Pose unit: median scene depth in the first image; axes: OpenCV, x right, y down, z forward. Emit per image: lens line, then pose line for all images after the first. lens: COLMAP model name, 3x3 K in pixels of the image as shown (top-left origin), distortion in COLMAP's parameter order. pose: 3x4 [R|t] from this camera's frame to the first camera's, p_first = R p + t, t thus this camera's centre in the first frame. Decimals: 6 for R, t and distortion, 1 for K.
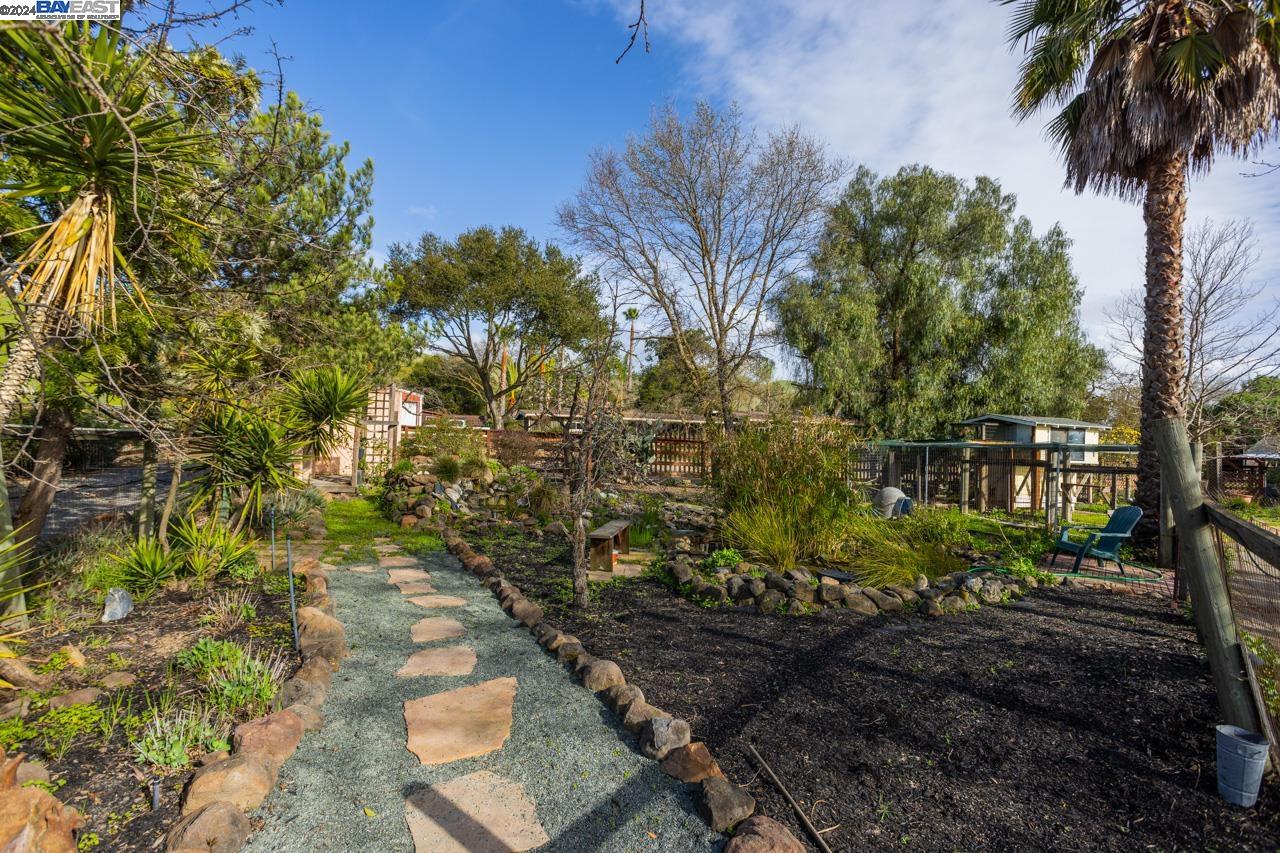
lens RADIAL K [[675.3, 0, 634.3], [0, 675.3, 427.7], [0, 0, 1]] dist [-0.000771, 0.000447]
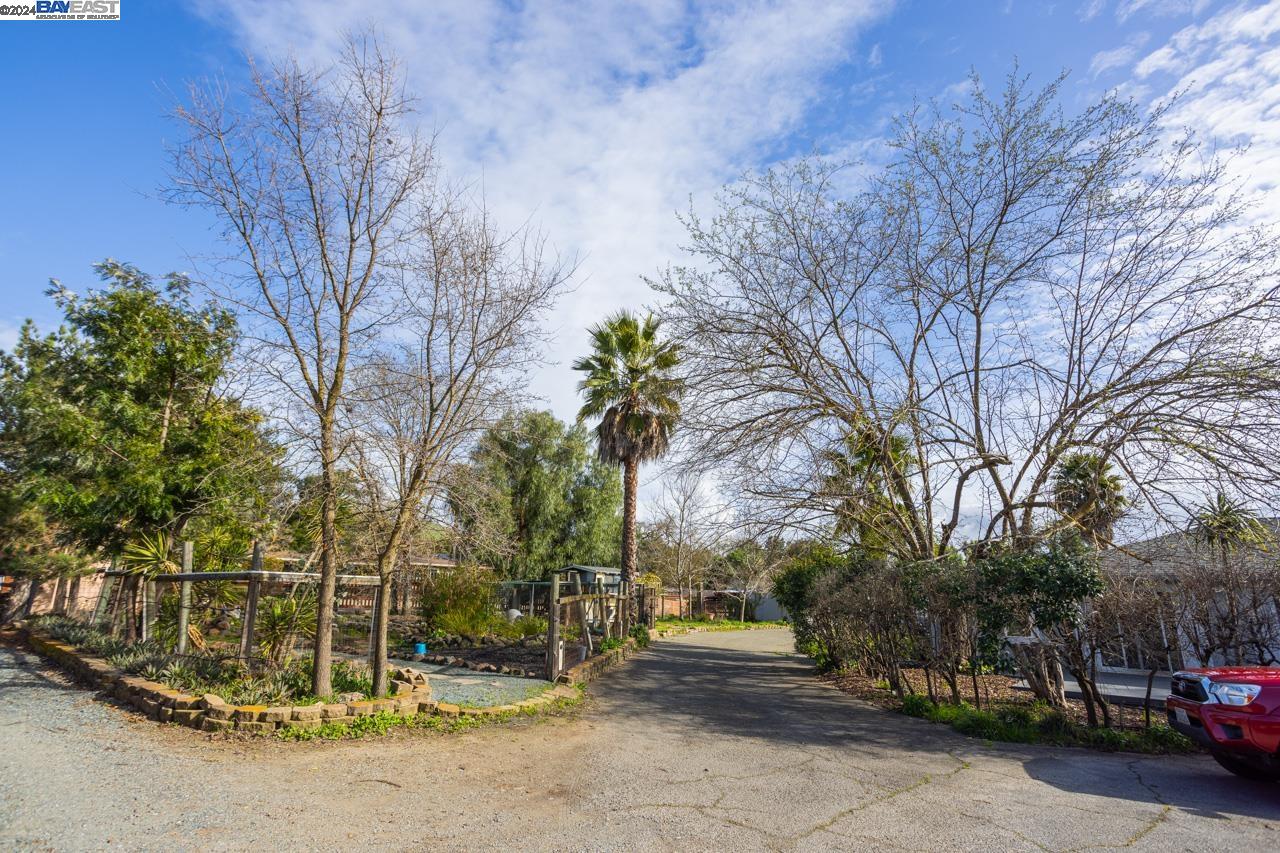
lens RADIAL K [[675.3, 0, 634.3], [0, 675.3, 427.7], [0, 0, 1]] dist [-0.000771, 0.000447]
pose [[0.863466, 0.118165, 0.490371, -0.185723], [-0.014425, 0.977560, -0.210163, -0.003364], [-0.504201, 0.174394, 0.845795, -0.508214]]
